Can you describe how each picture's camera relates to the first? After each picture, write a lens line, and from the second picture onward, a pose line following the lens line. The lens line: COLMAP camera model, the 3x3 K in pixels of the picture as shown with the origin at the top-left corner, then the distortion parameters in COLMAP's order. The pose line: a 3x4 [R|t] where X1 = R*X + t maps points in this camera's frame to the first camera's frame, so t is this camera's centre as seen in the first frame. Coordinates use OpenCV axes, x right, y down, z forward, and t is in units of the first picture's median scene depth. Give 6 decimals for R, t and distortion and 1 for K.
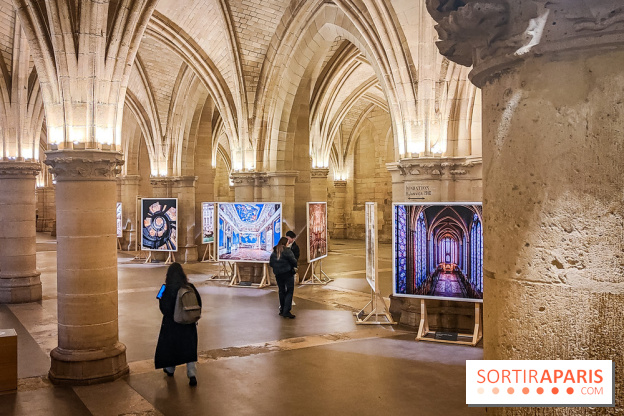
lens RADIAL K [[558.3, 0, 309.4], [0, 558.3, 210.9], [0, 0, 1]] dist [0.062893, -0.014934]
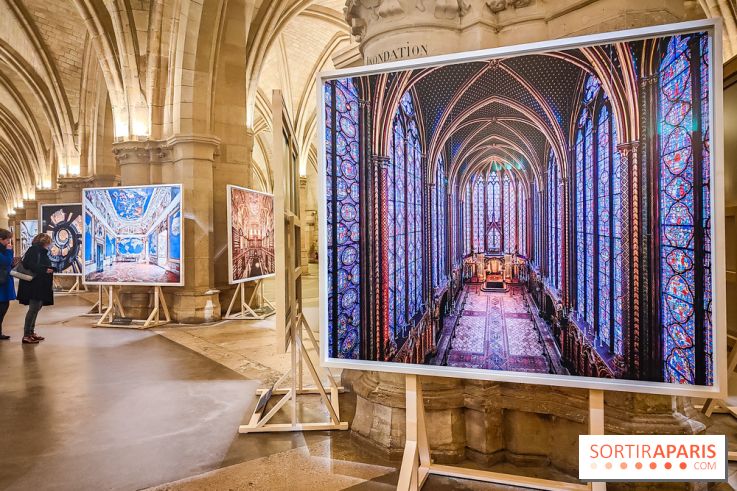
lens RADIAL K [[528.2, 0, 367.5], [0, 528.2, 238.4], [0, 0, 1]] dist [0.027746, -0.007981]
pose [[0.994139, -0.005063, 0.107994, 0.084609], [0.005985, 0.999948, -0.008211, 0.048273], [-0.107947, 0.008809, 0.994118, 0.410059]]
